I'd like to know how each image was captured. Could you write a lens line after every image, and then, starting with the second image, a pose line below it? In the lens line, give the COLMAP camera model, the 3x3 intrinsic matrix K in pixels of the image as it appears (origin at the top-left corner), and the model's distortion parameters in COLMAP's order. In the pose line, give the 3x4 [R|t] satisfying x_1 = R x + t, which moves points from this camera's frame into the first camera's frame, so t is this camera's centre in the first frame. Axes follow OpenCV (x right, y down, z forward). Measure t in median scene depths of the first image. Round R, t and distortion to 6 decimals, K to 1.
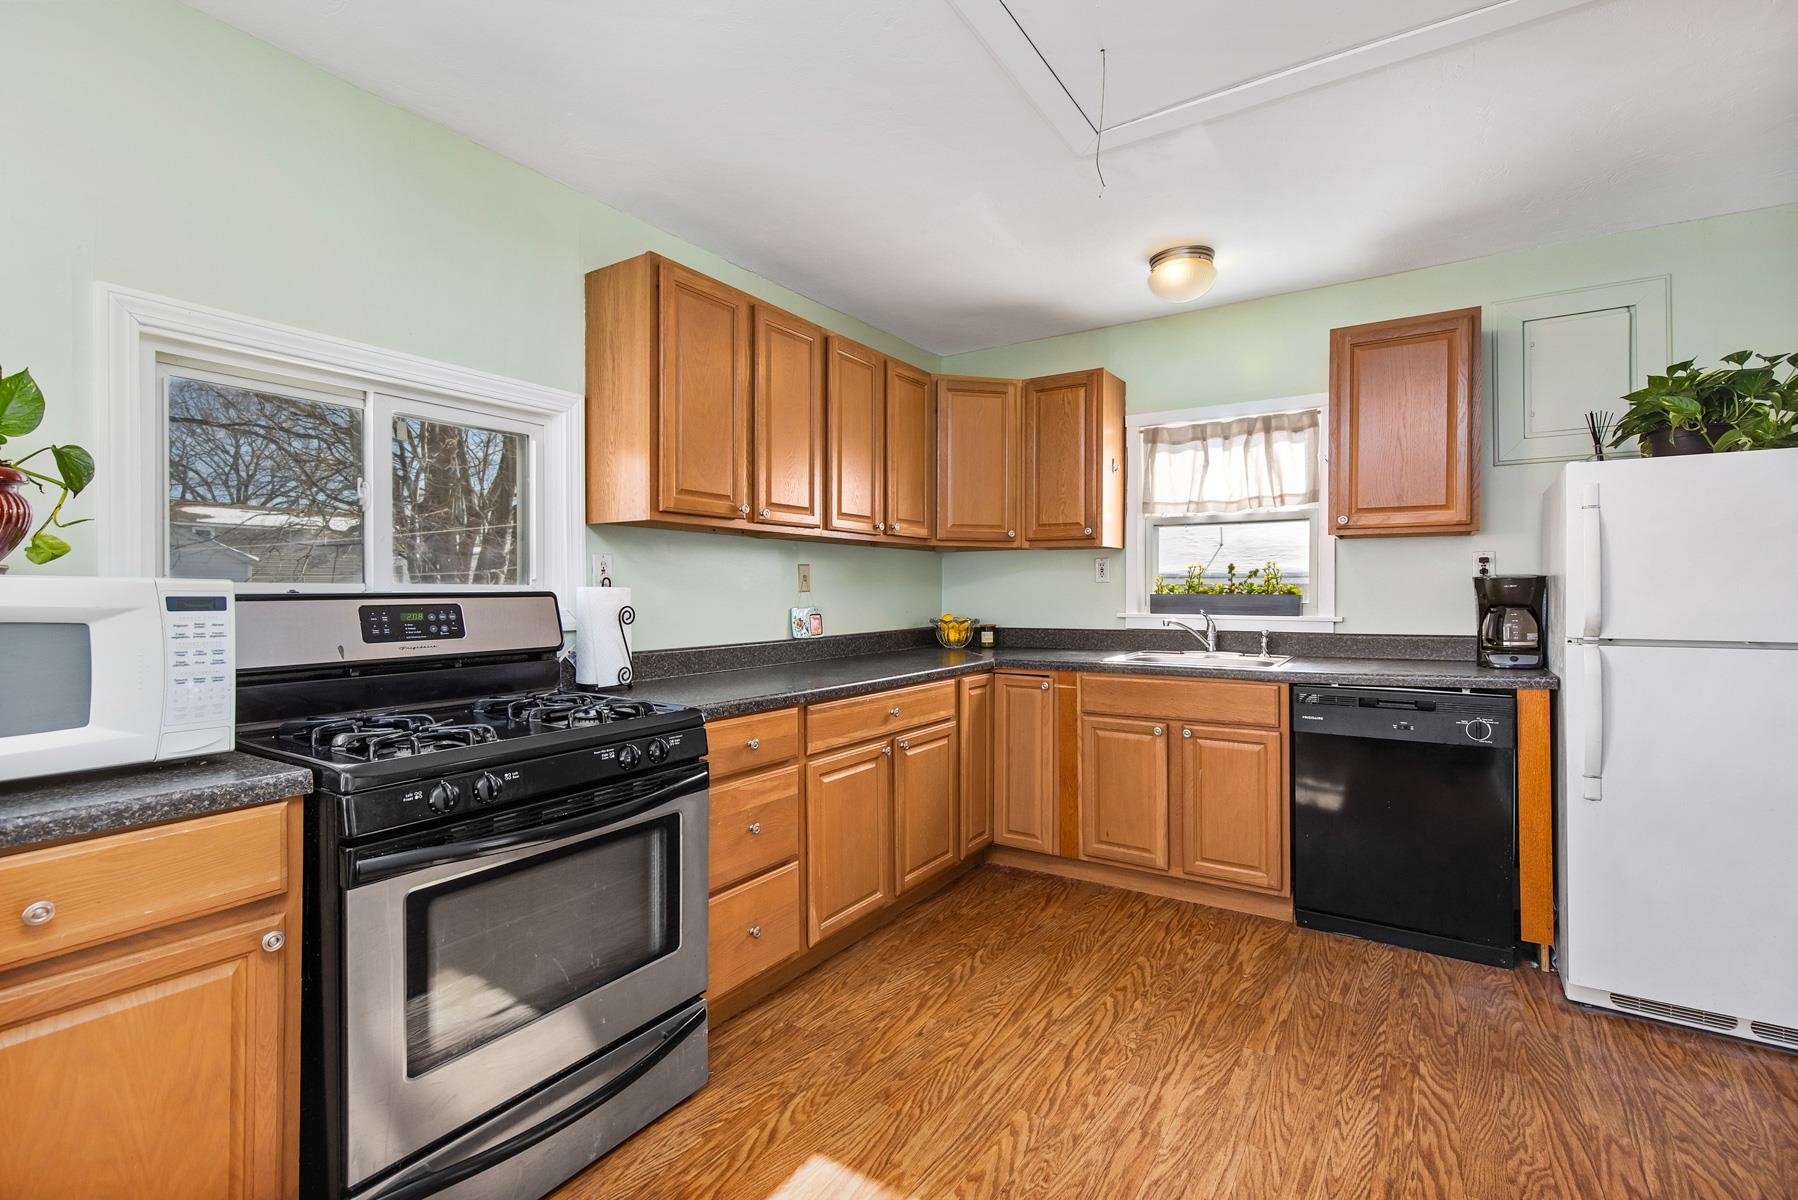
lens RADIAL K [[815.0, 0, 910.9], [0, 815.0, 598.0], [0, 0, 1]] dist [0.015665, -0.006045]
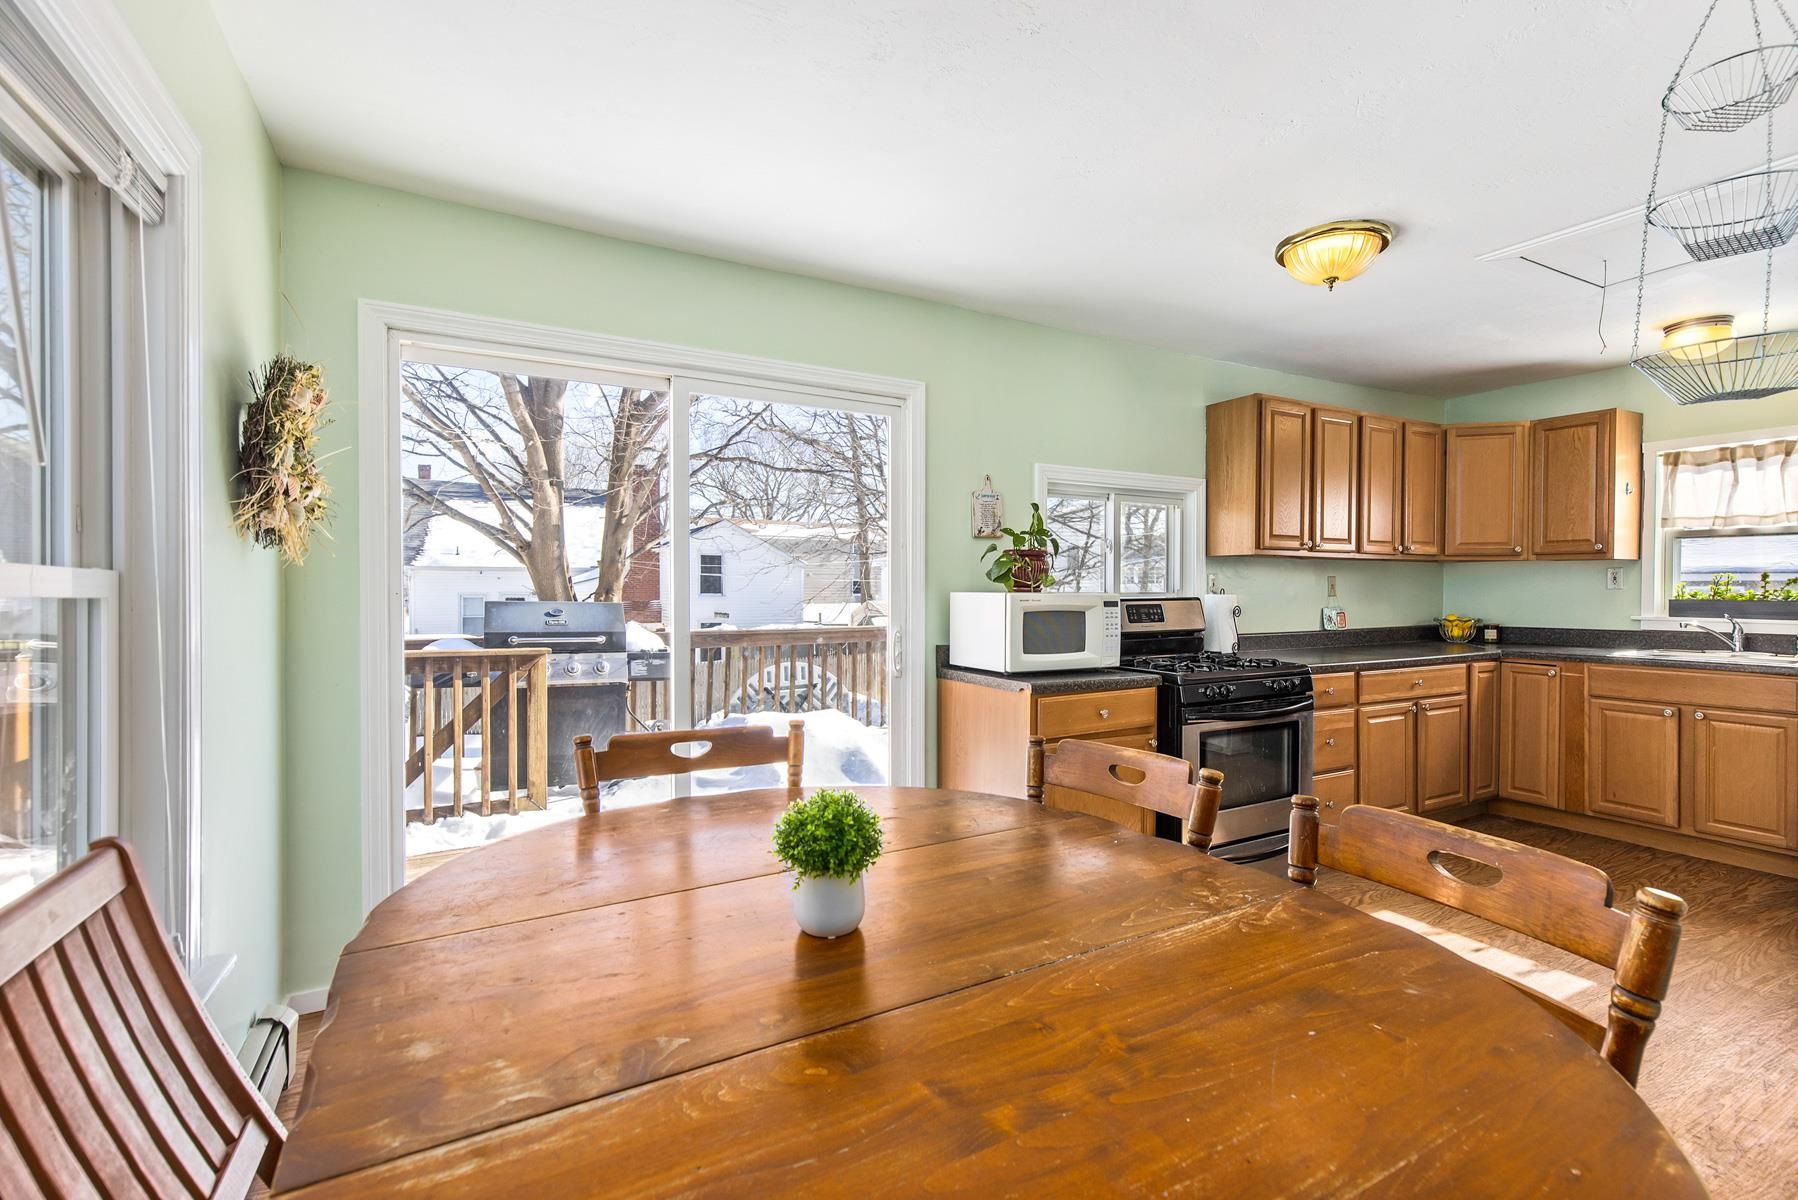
lens RADIAL K [[815.0, 0, 913.1], [0, 815.0, 597.5], [0, 0, 1]] dist [0.015665, -0.006045]
pose [[0.880024, 0.007140, -0.474875, -0.113248], [-0.005376, 0.999973, 0.005074, -0.009968], [0.474898, -0.001912, 0.880039, -0.646017]]
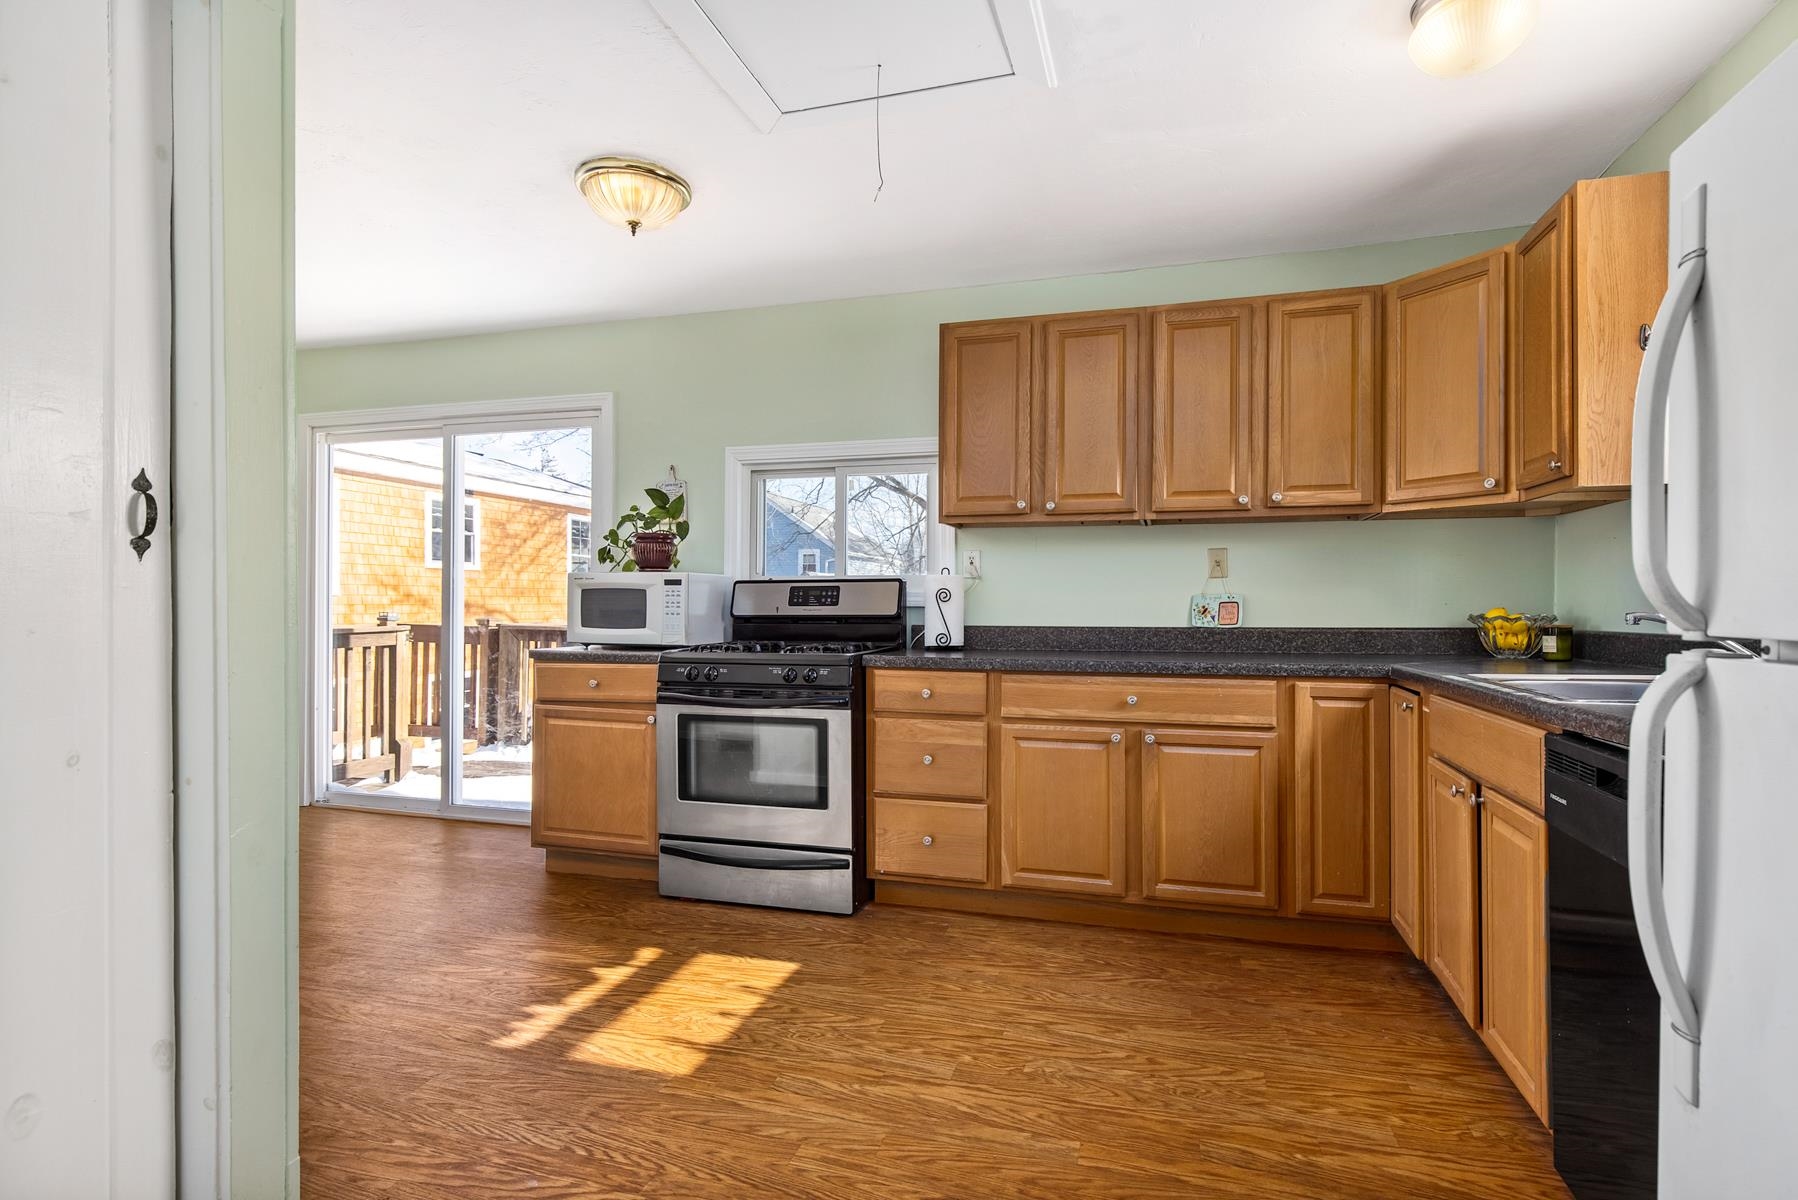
lens RADIAL K [[874.5, 0, 908.5], [0, 874.5, 600.1], [0, 0, 1]] dist [-0.004890, 0.000110]
pose [[0.279287, 0.000670, -0.960207, 0.846334], [-0.009499, 0.999953, -0.002065, 0.027118], [0.960161, 0.009698, 0.279280, 0.444343]]
